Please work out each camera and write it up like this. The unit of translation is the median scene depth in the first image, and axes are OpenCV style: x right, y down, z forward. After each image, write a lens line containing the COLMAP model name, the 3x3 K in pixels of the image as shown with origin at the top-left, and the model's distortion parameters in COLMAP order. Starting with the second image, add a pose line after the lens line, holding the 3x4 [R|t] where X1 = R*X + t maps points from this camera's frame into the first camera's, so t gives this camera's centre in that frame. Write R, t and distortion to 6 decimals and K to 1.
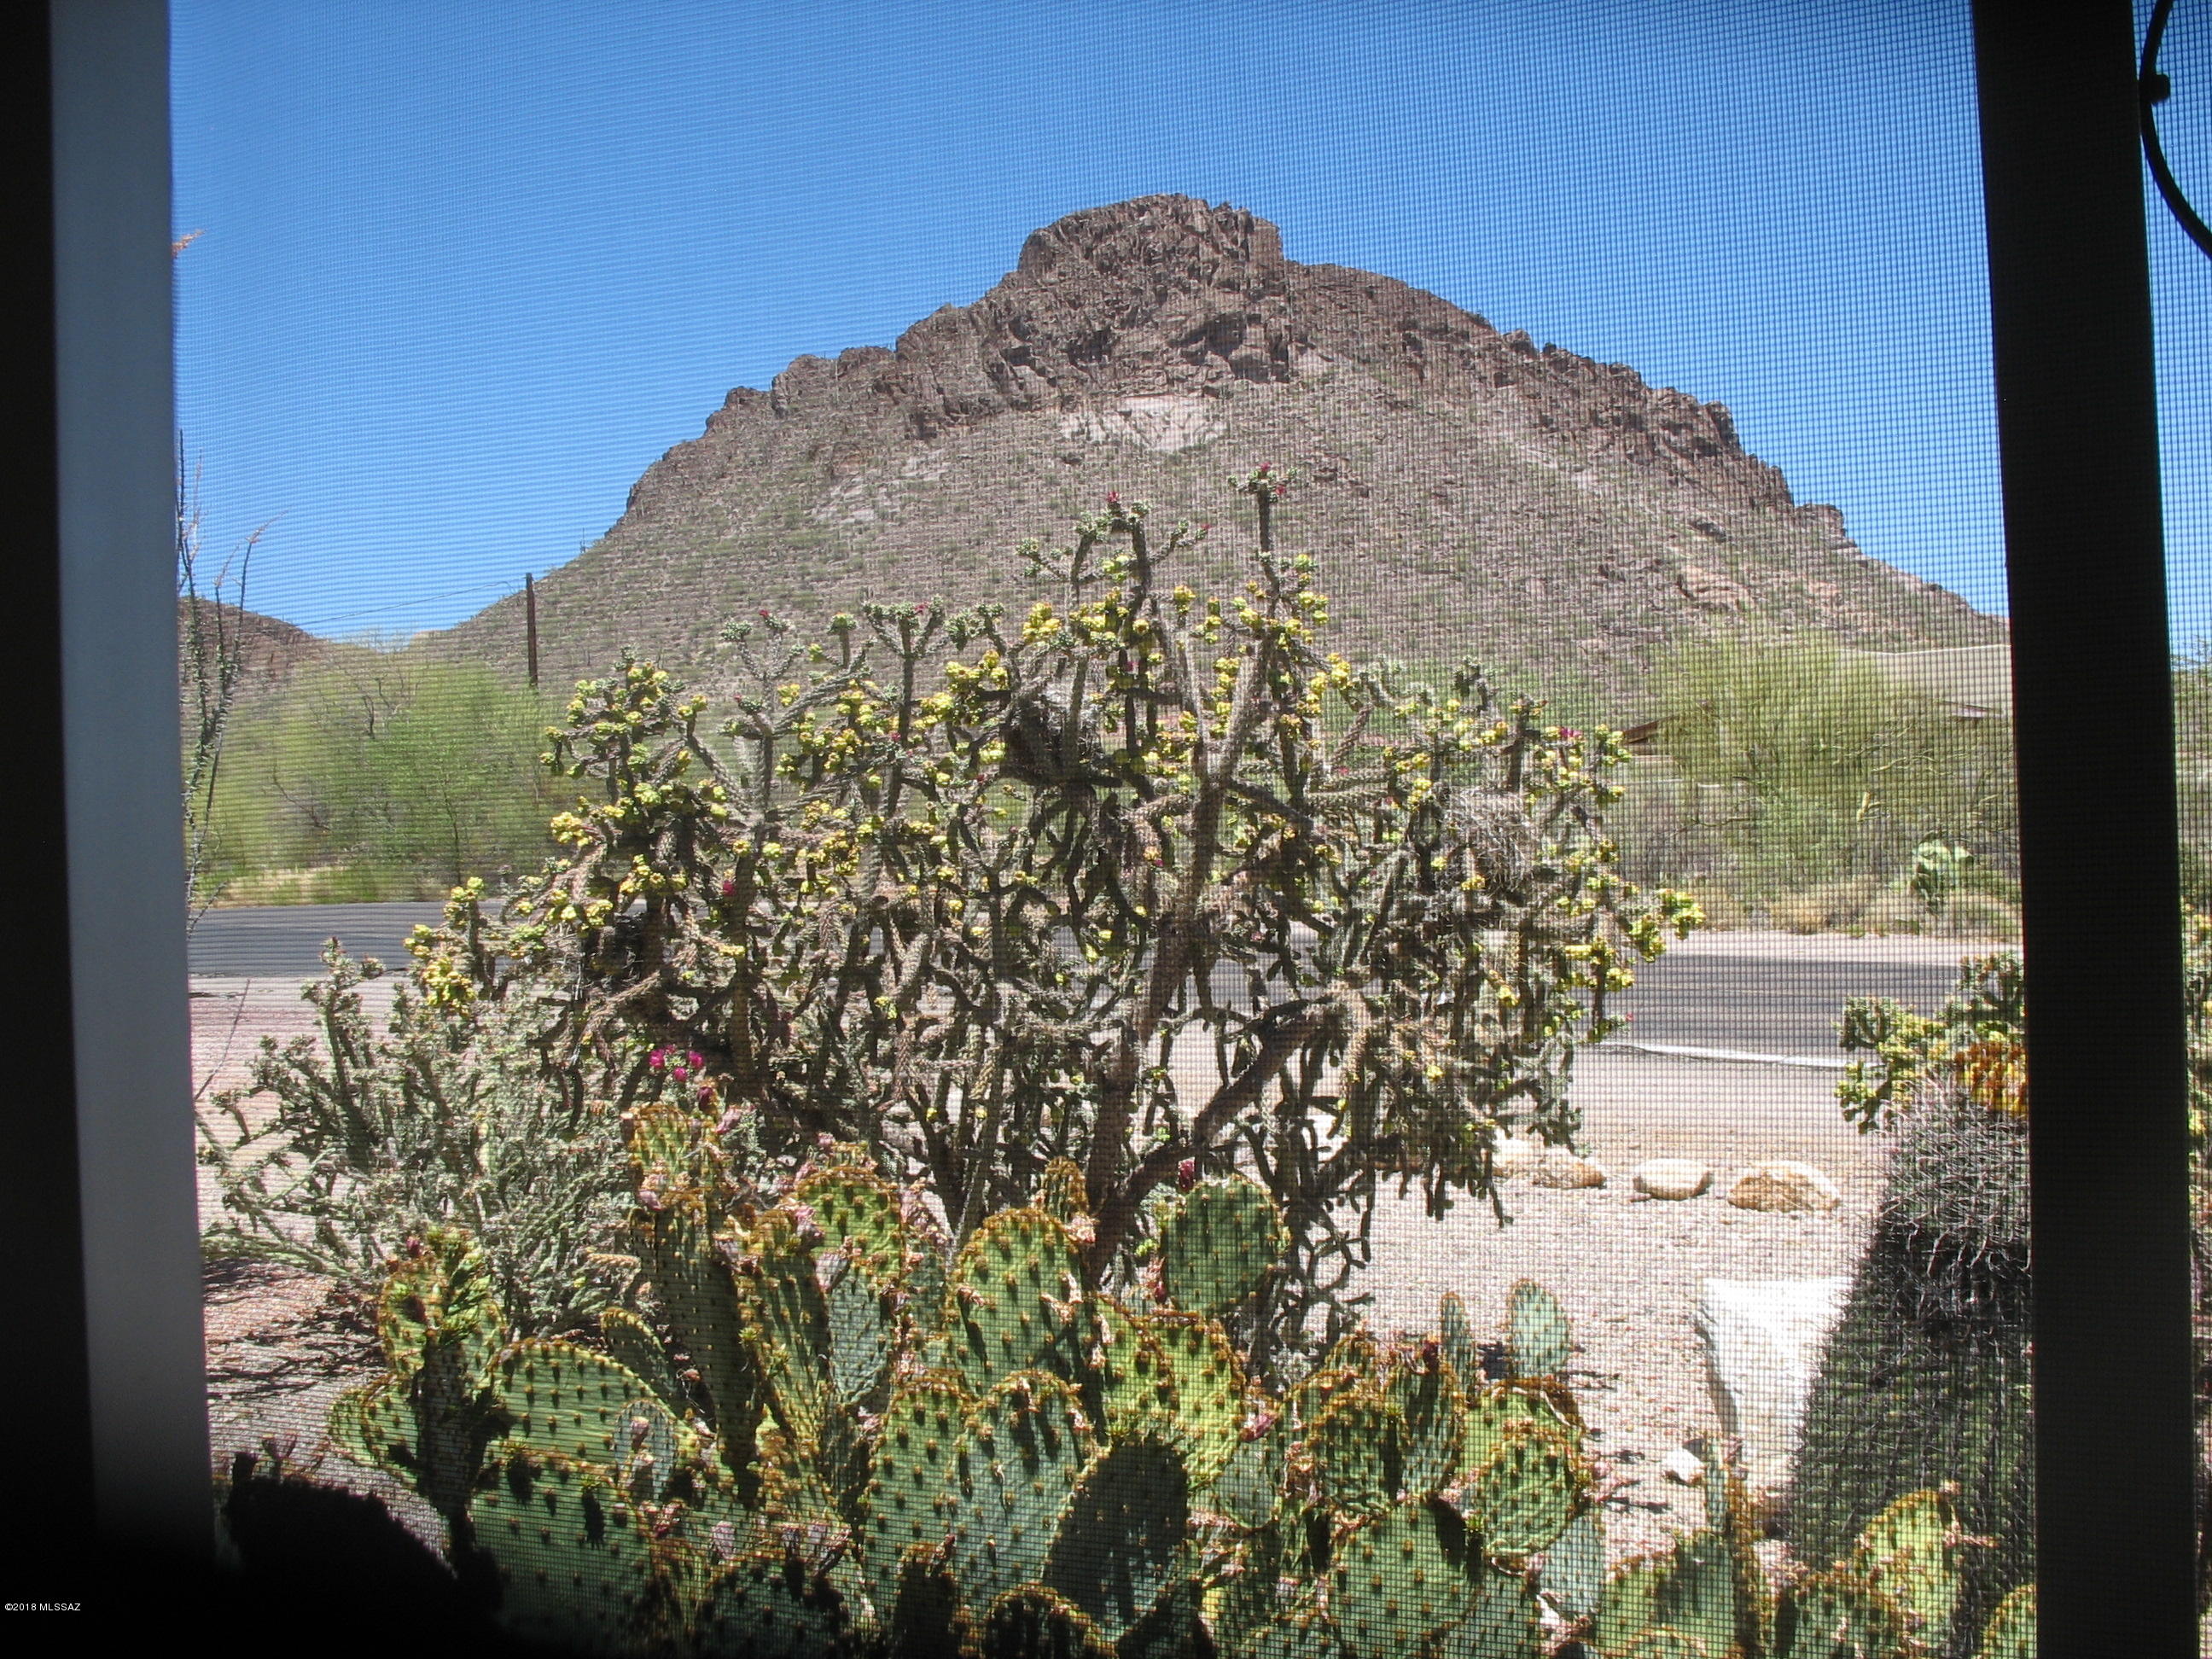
lens RADIAL K [[2333.7, 0, 1106.0], [0, 2333.7, 829.5], [0, 0, 1]] dist [-0.174109, 0.021191]
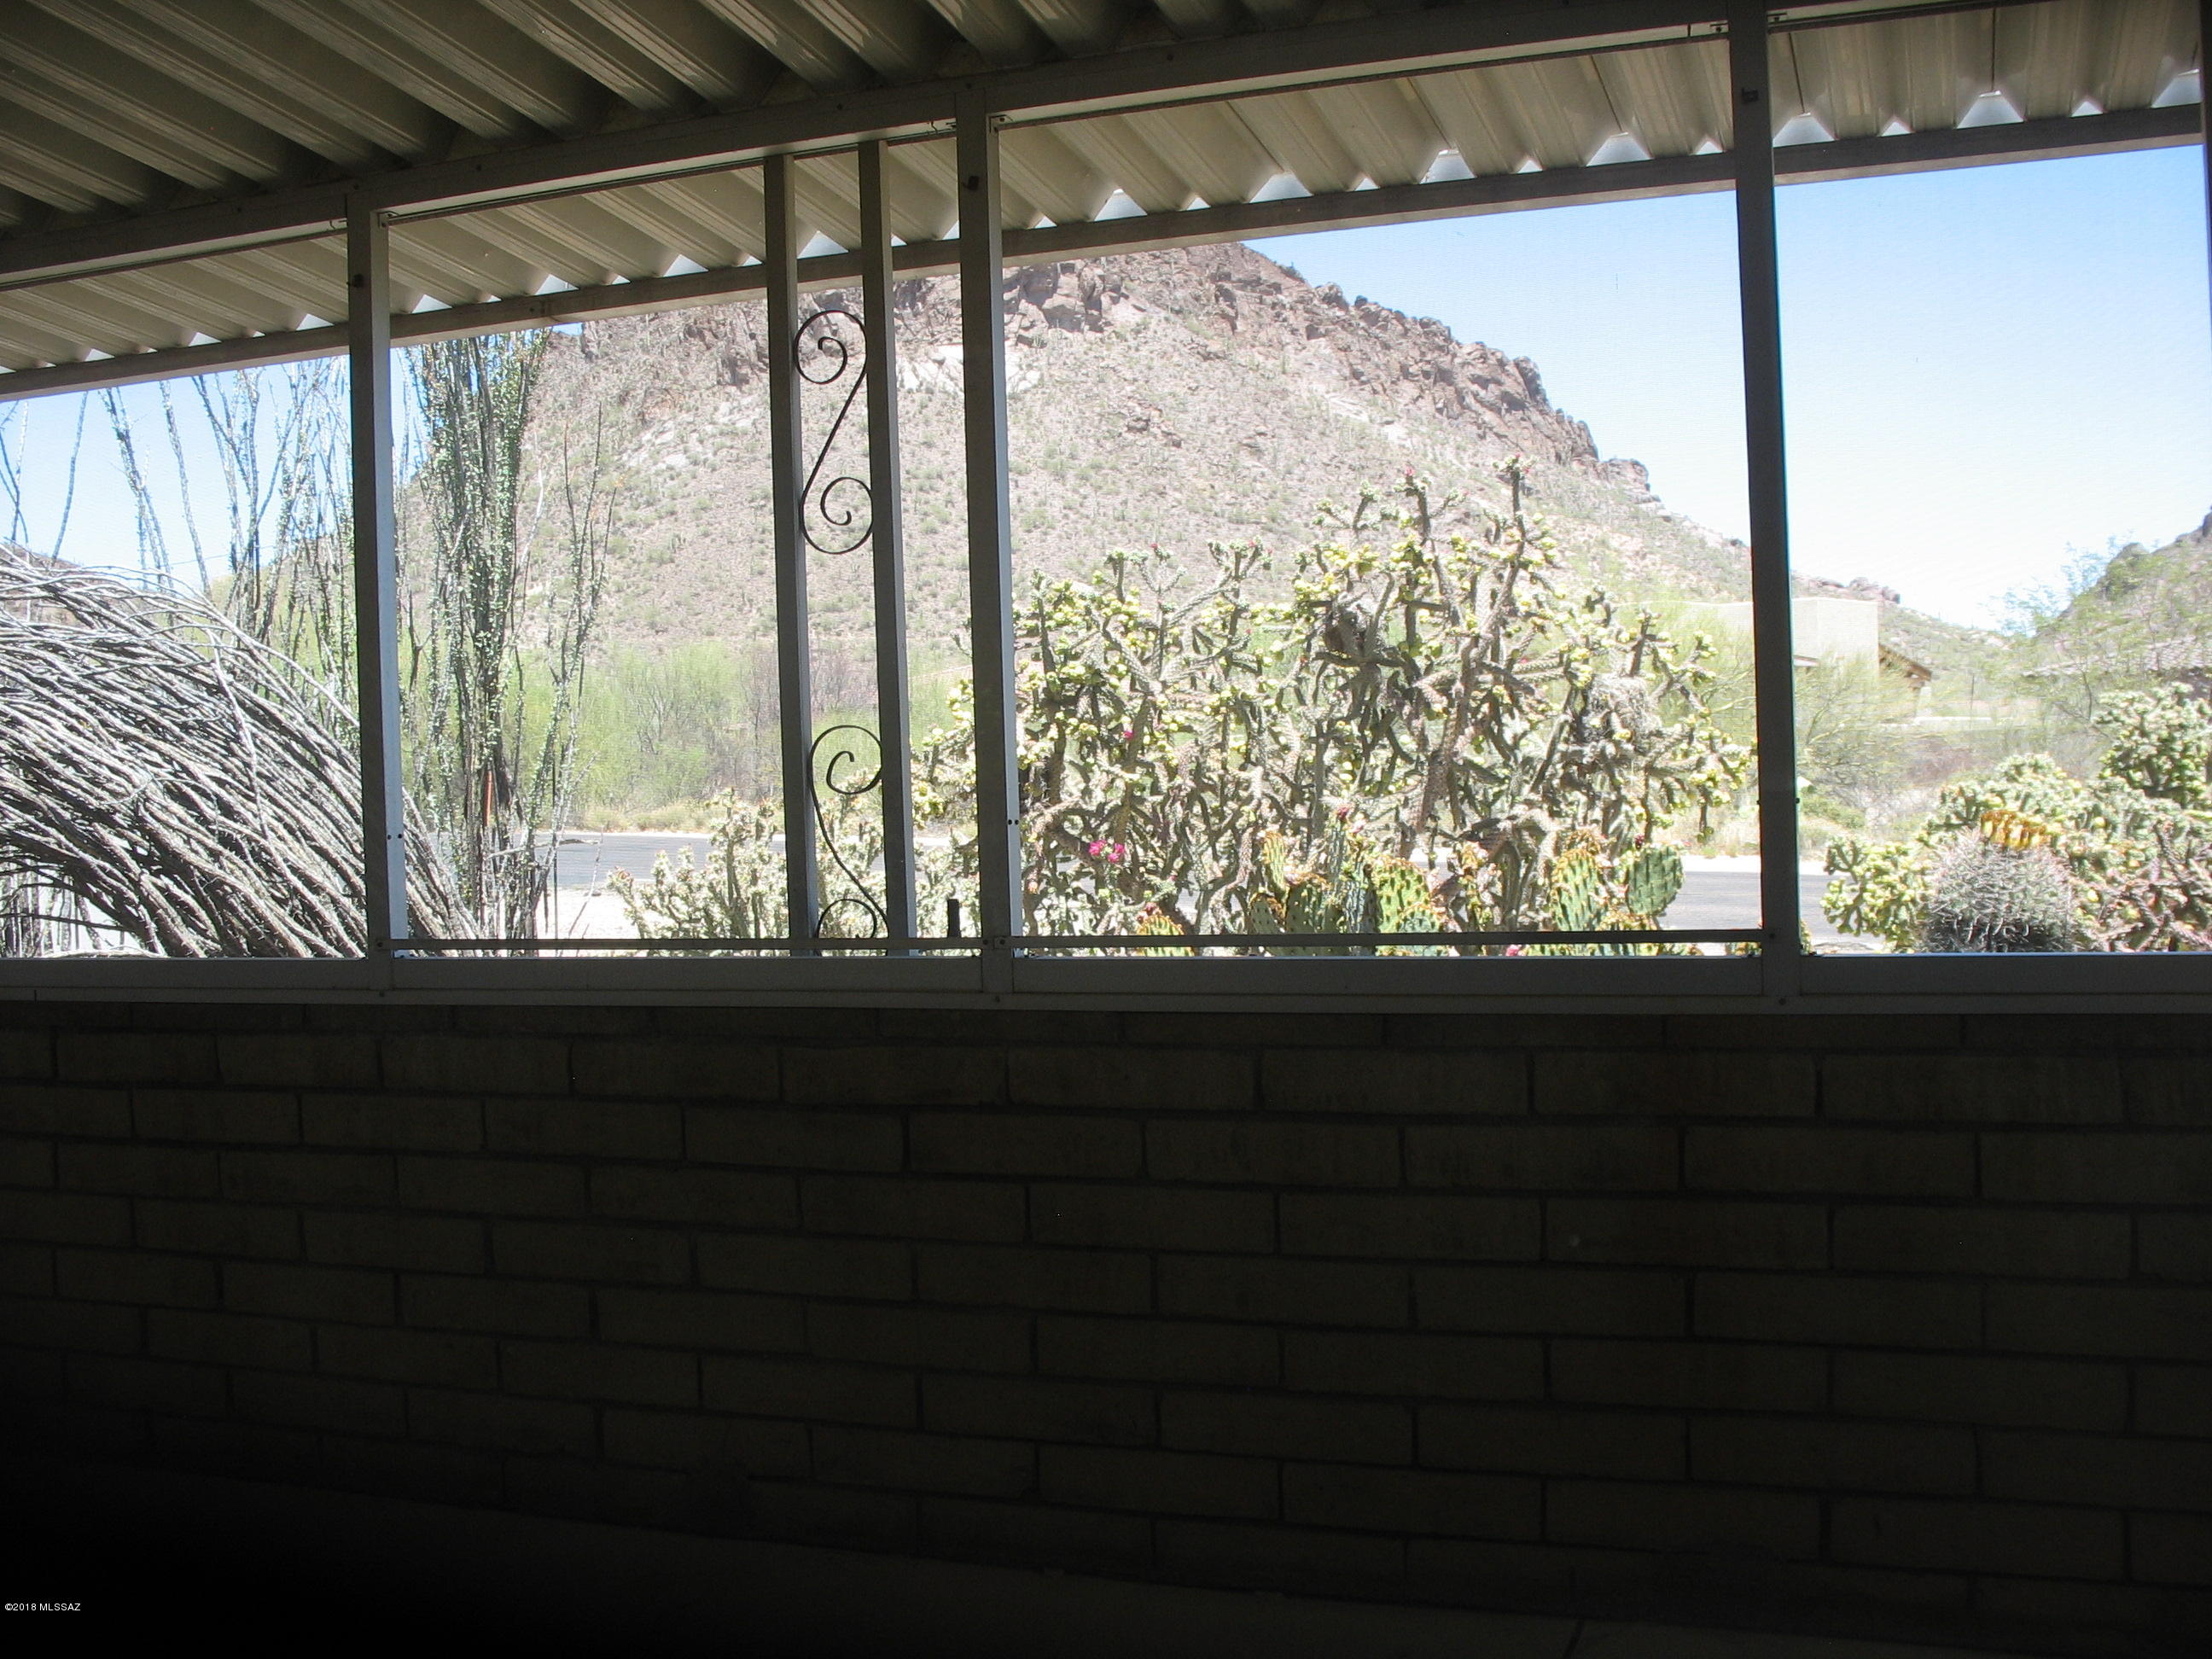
lens RADIAL K [[2333.7, 0, 1106.0], [0, 2333.7, 829.5], [0, 0, 1]] dist [-0.174109, 0.021191]
pose [[0.996589, 0.000674, 0.082525, -0.284419], [-0.002476, 0.999761, 0.021740, 0.050530], [-0.082490, -0.021870, 0.996352, -0.436330]]
